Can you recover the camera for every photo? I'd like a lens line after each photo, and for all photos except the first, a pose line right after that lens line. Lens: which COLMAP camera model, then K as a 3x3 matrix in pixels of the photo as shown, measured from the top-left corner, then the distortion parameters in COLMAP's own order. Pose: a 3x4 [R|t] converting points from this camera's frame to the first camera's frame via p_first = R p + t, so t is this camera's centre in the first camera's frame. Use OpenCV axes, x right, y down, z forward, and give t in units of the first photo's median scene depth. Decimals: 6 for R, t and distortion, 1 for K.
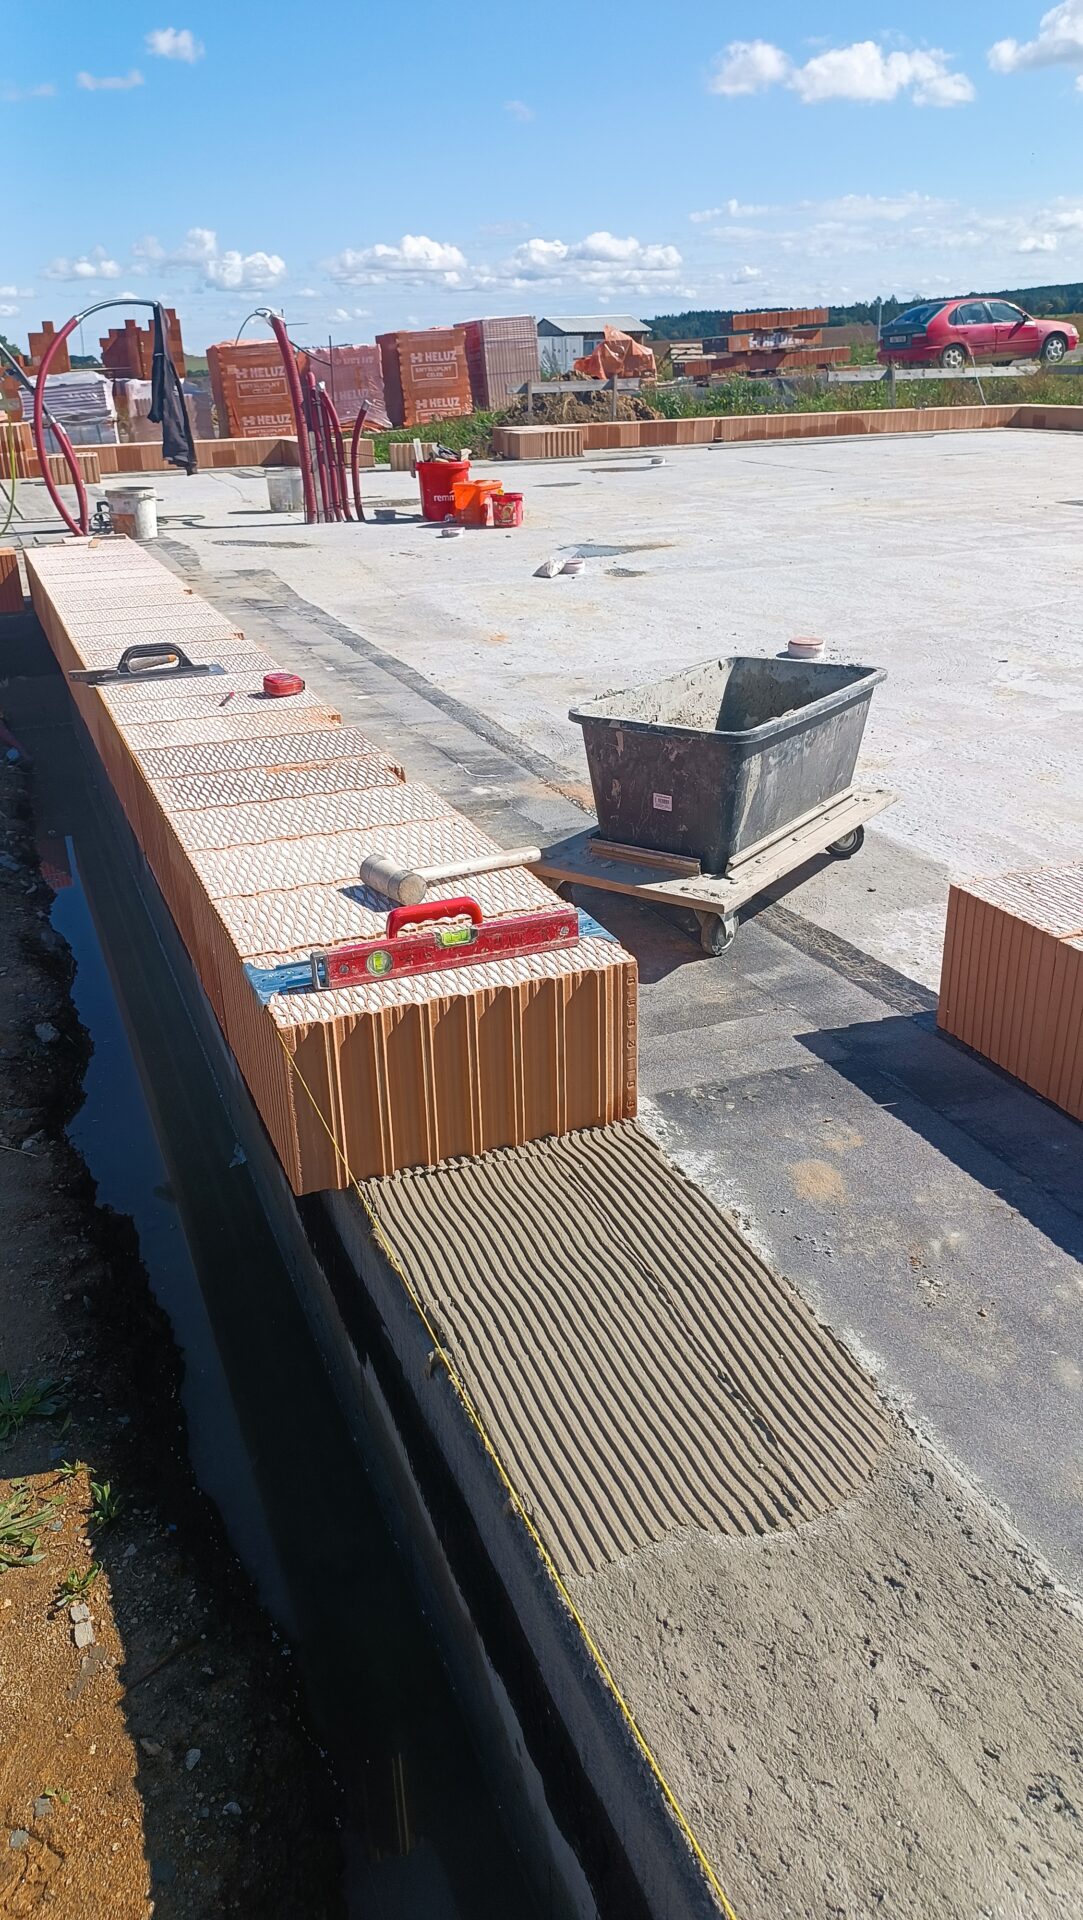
lens RADIAL K [[1354.3, 0, 541.5], [0, 1354.3, 960.0], [0, 0, 1]] dist [0.073582, -0.108323]
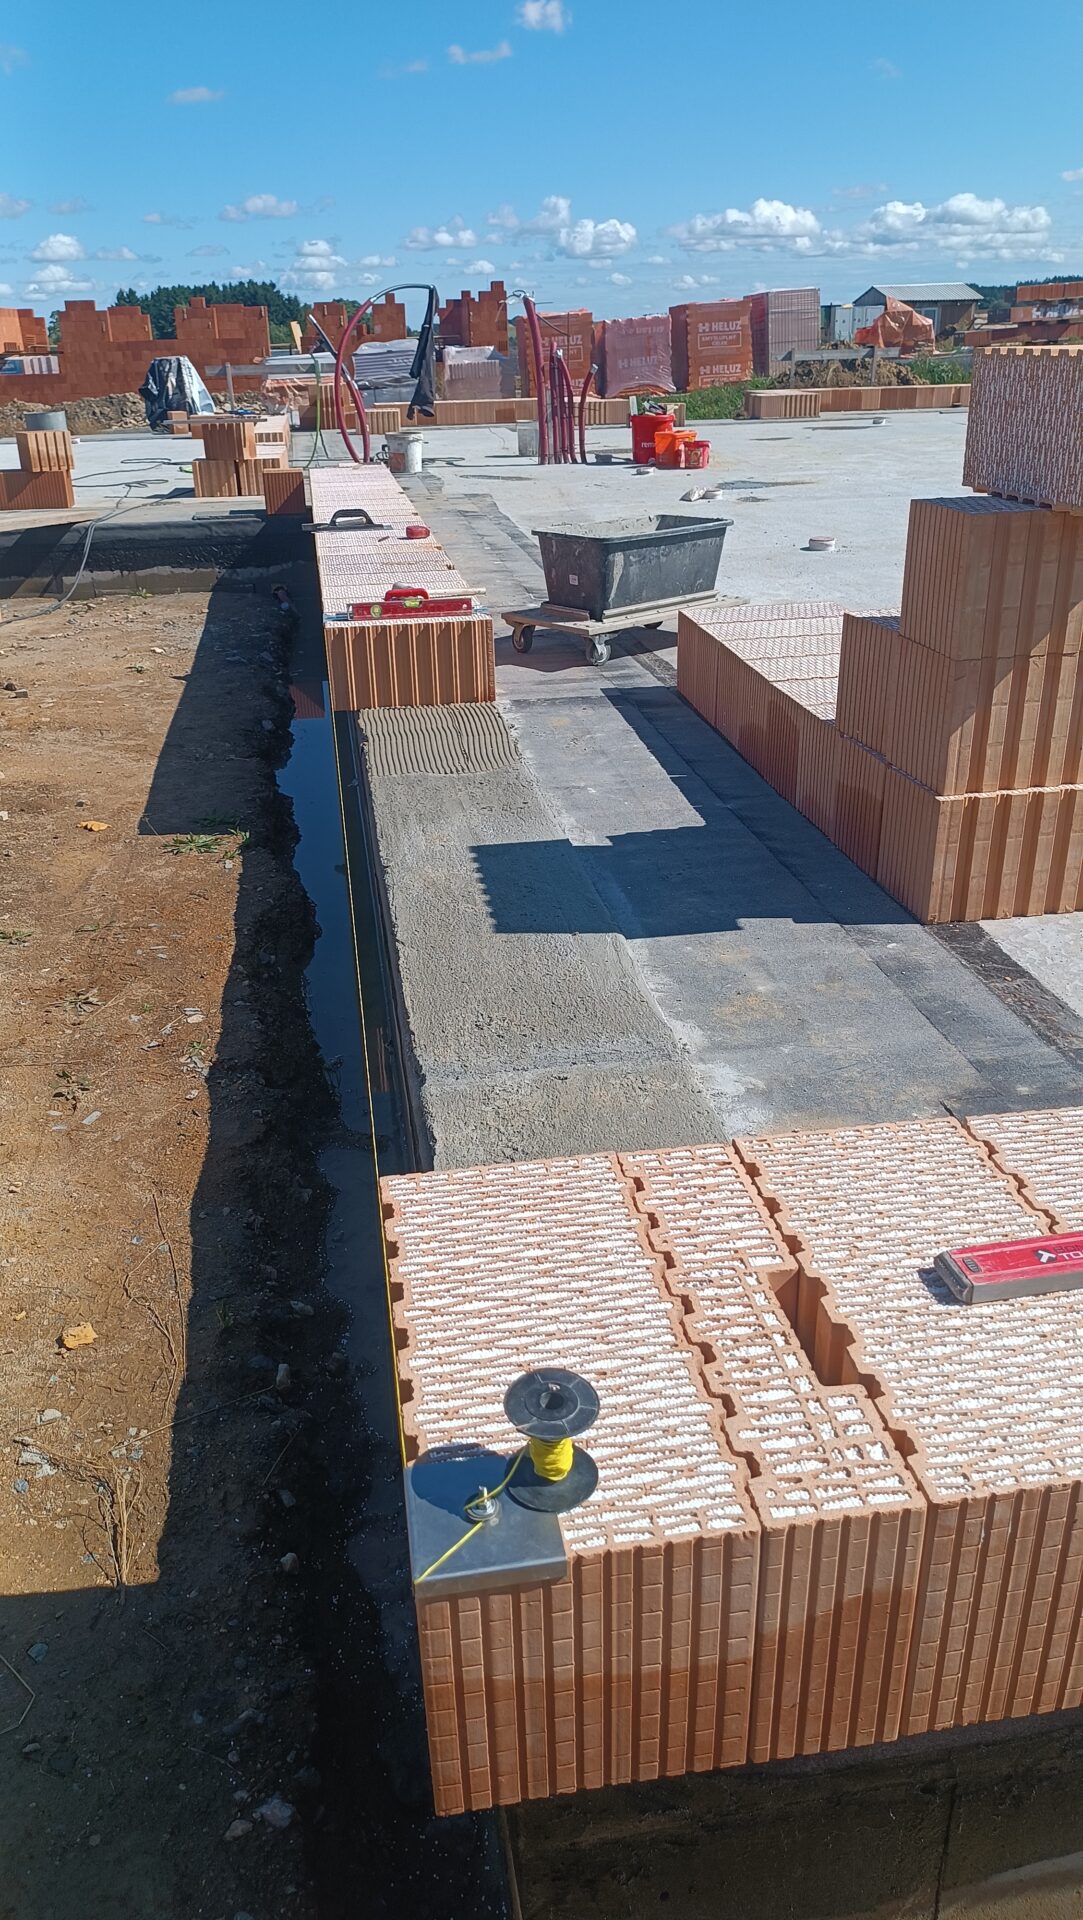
lens RADIAL K [[1354.3, 0, 541.5], [0, 1354.3, 960.0], [0, 0, 1]] dist [0.073582, -0.108323]
pose [[0.974426, 0.097913, -0.202256, 0.061661], [-0.093930, 0.995150, 0.029222, 0.045483], [0.204136, -0.009477, 0.978897, -0.107775]]
